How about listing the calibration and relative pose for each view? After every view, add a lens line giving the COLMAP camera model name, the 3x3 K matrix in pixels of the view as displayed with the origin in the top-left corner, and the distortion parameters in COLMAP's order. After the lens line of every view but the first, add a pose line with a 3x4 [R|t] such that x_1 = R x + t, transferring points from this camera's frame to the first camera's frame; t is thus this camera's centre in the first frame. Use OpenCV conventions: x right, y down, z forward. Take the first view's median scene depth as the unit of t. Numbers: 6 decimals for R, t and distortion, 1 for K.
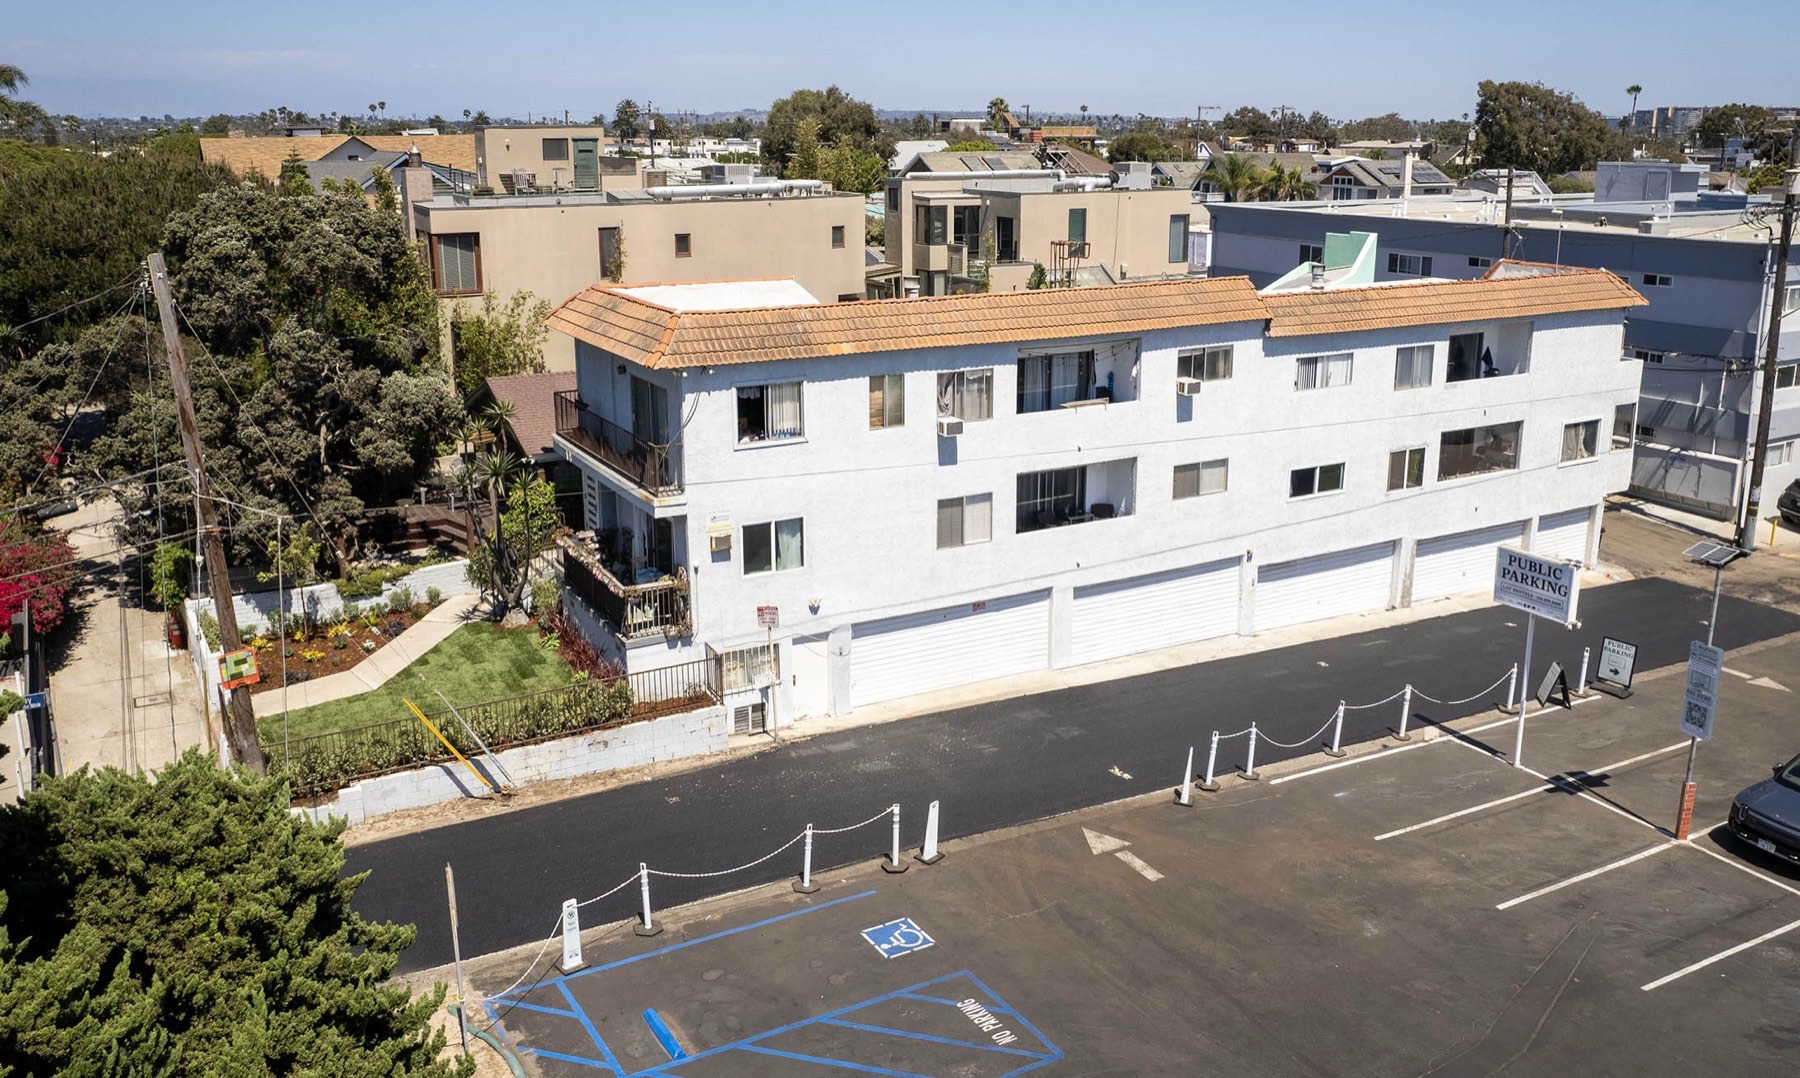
lens RADIAL K [[1455.1, 0, 895.2], [0, 1455.1, 490.0], [0, 0, 1]] dist [-0.046624, -0.001501]
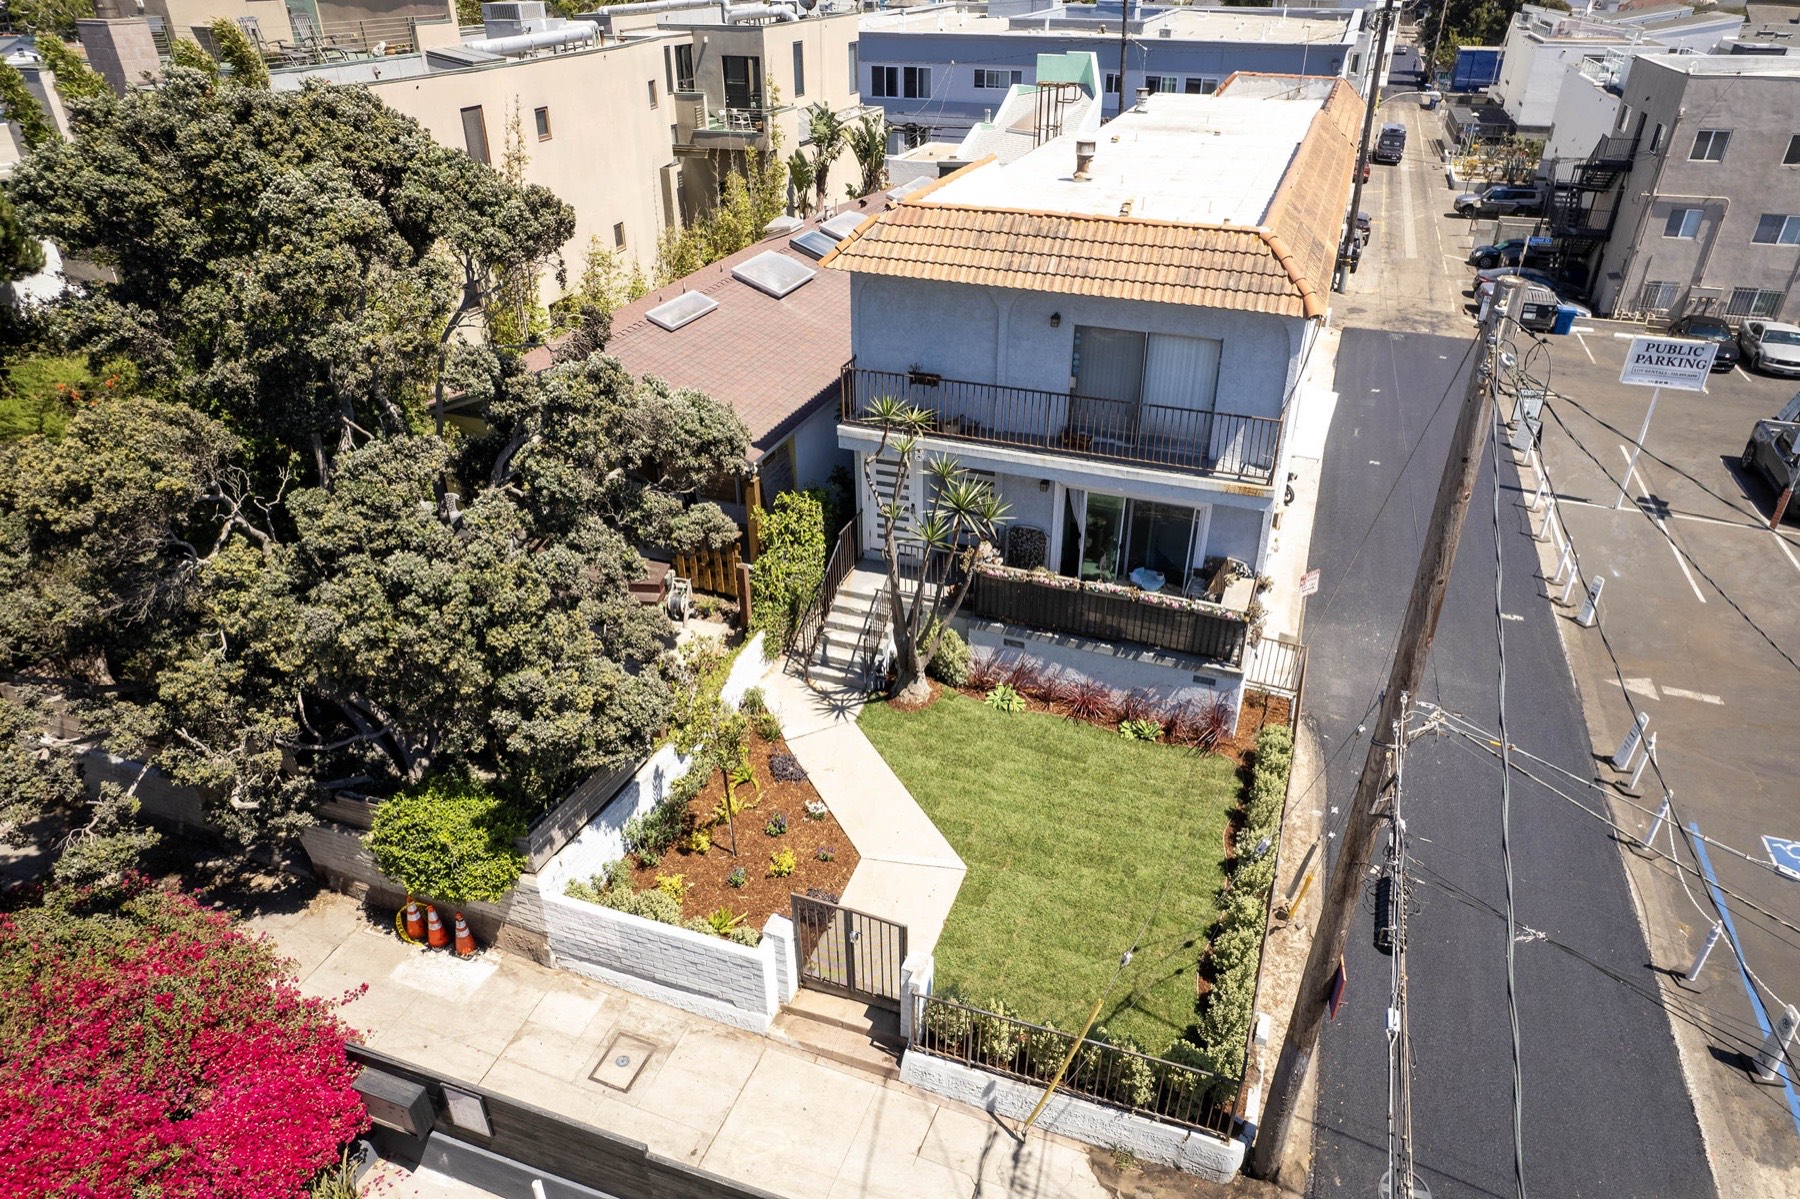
lens RADIAL K [[1154.7, 0, 905.4], [0, 1154.7, 621.9], [0, 0, 1]] dist [-0.094778, 0.094540]
pose [[0.762403, -0.336687, 0.552615, -0.623259], [0.161932, 0.926078, 0.340818, -0.152713], [-0.626514, -0.170355, 0.760565, 0.612483]]
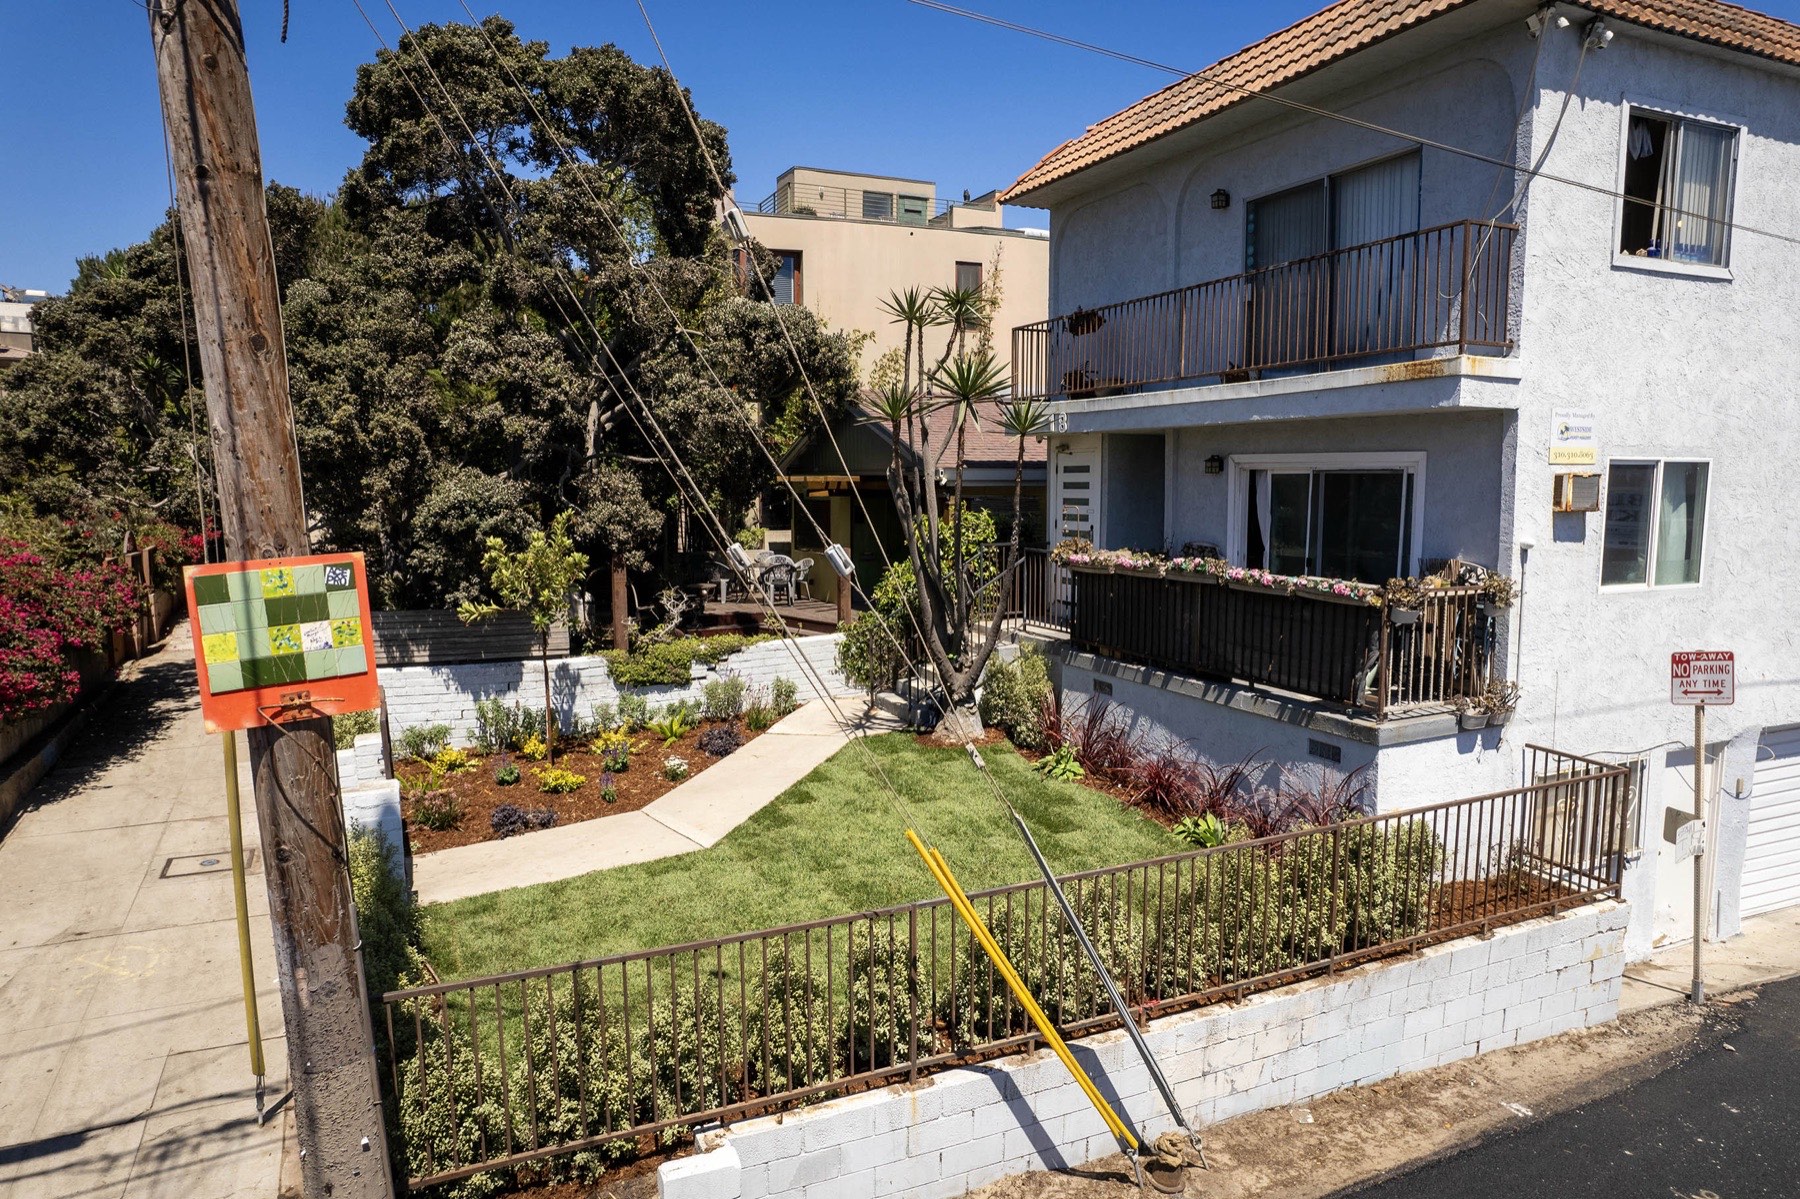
lens RADIAL K [[1154.7, 0, 905.4], [0, 1154.7, 621.9], [0, 0, 1]] dist [-0.094778, 0.094540]
pose [[0.997072, 0.010328, -0.075771, -0.272090], [-0.019691, 0.992102, -0.123879, 0.110579], [0.073894, 0.125009, 0.989400, 0.652927]]
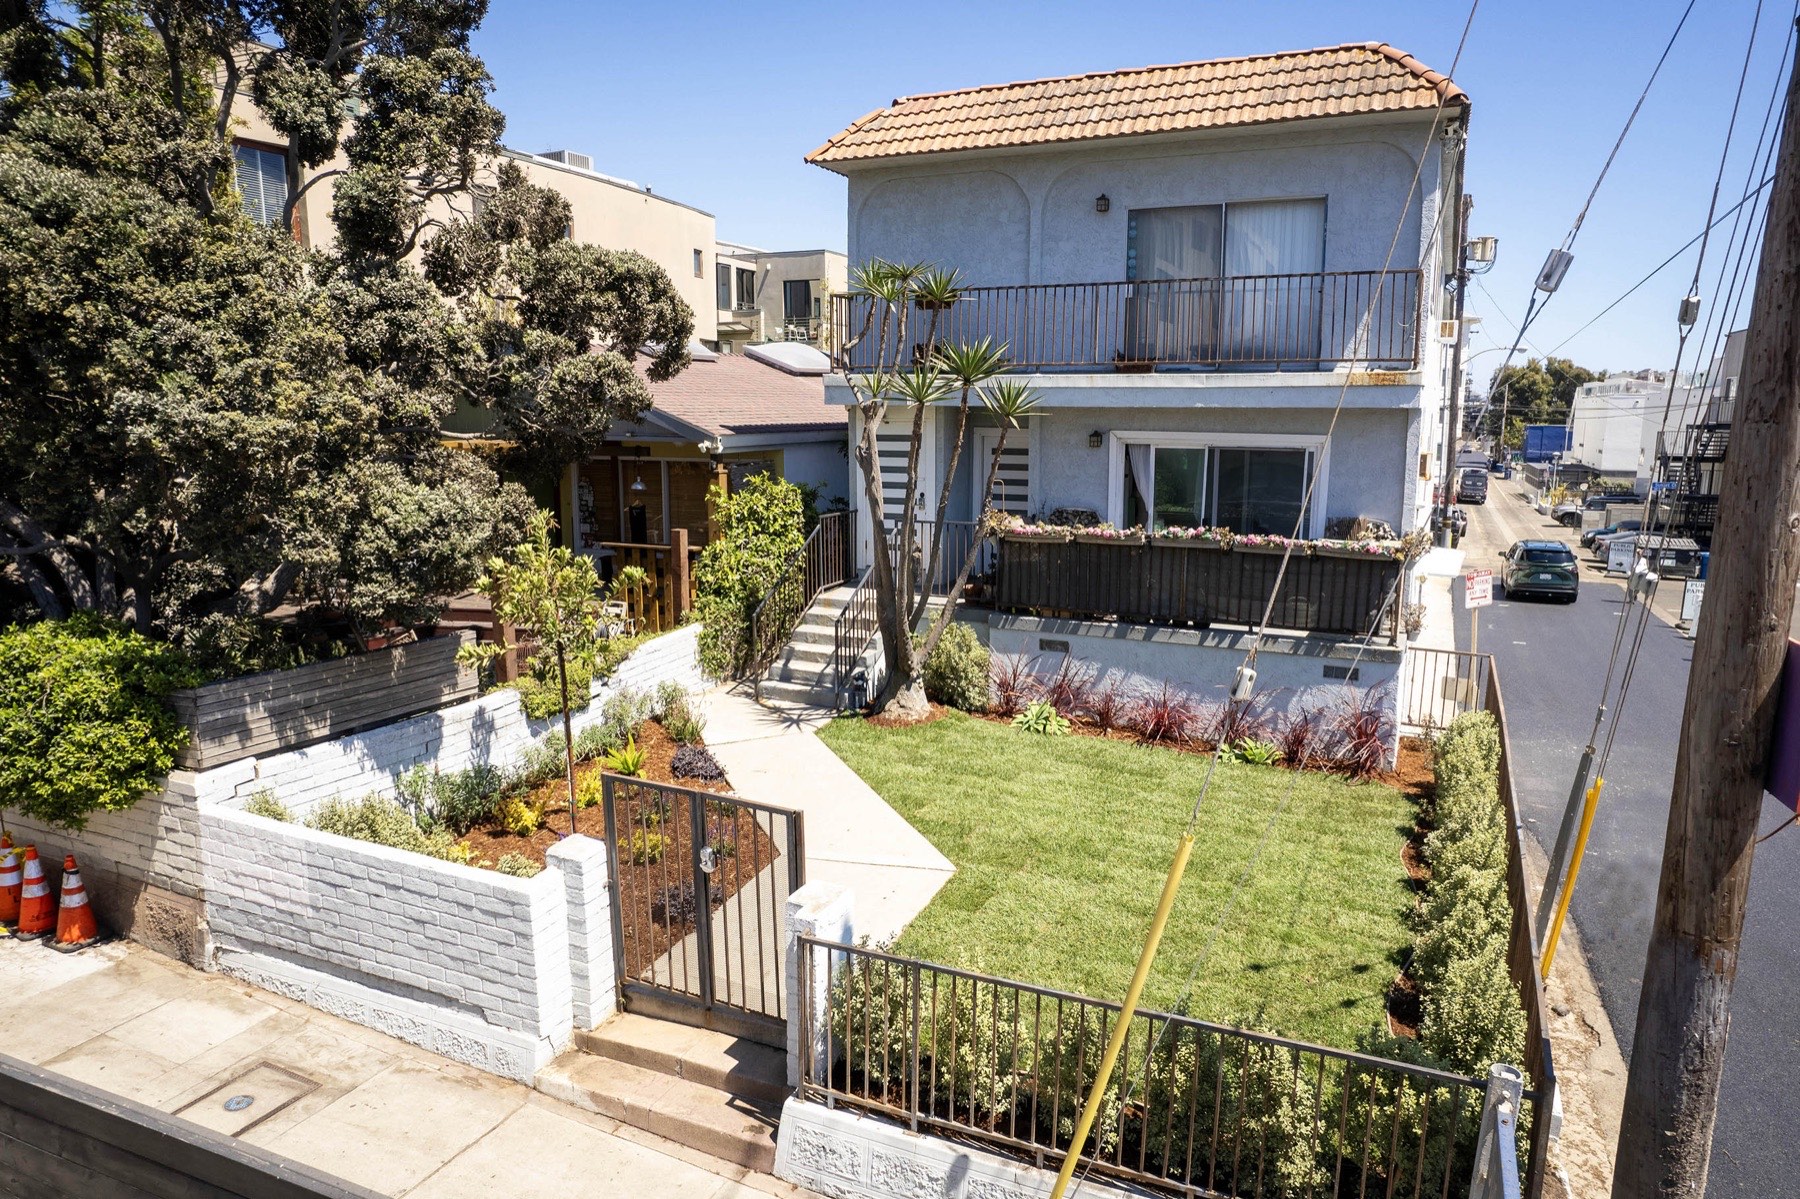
lens RADIAL K [[1154.7, 0, 905.4], [0, 1154.7, 621.9], [0, 0, 1]] dist [-0.094778, 0.094540]
pose [[0.812235, -0.105851, 0.573646, -0.528529], [0.140773, 0.989902, -0.016663, 0.072874], [-0.566089, 0.094288, 0.818934, 0.726470]]
